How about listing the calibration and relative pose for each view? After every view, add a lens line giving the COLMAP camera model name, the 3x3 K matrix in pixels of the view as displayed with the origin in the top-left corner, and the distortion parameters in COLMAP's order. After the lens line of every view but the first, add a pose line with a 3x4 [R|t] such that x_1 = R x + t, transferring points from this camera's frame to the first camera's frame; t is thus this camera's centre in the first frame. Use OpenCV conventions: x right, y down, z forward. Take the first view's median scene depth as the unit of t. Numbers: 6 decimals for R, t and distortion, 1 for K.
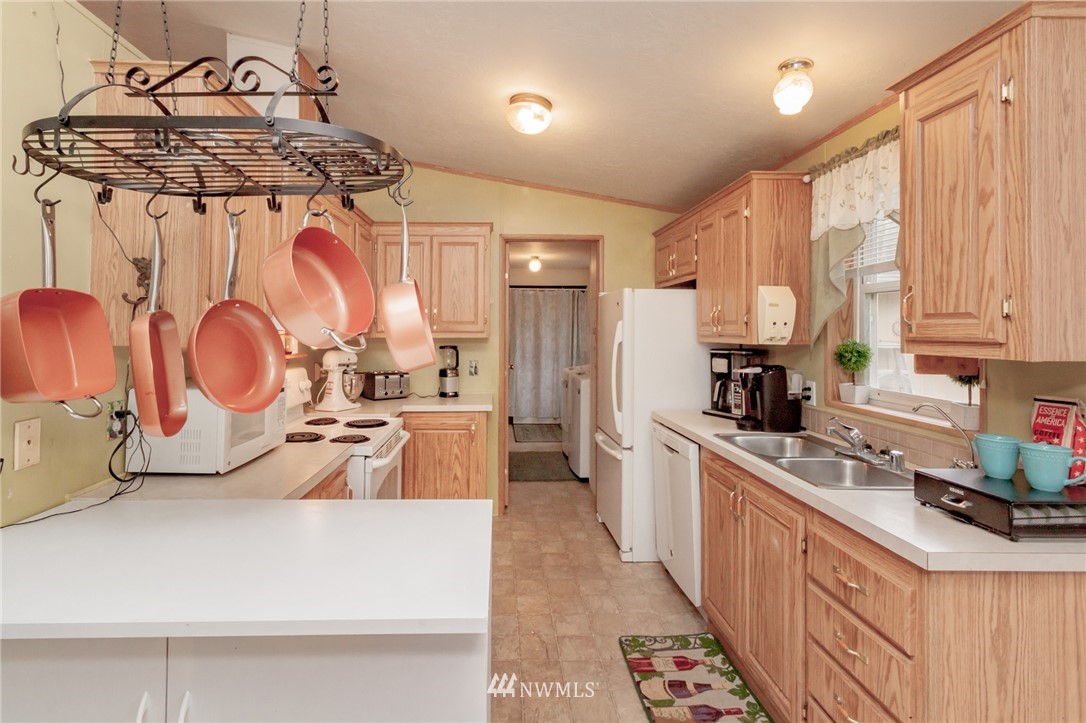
lens RADIAL K [[499.7, 0, 499.8], [0, 499.7, 327.0], [0, 0, 1]] dist [0.000025, 0.000168]
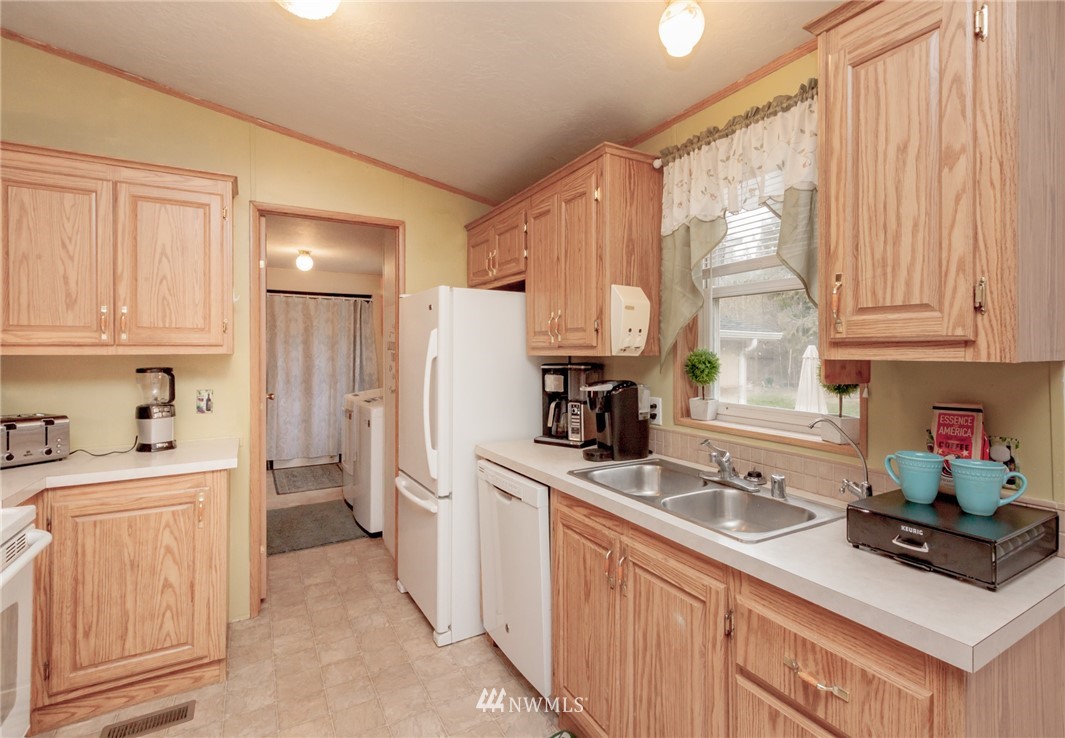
lens RADIAL K [[508.0, 0, 542.8], [0, 508.0, 352.4], [0, 0, 1]] dist [0.006162, -0.000290]
pose [[0.870130, -0.005680, 0.492789, 0.006149], [0.001914, 0.999965, 0.008145, 0.020938], [-0.492818, -0.006144, 0.870111, 0.309857]]
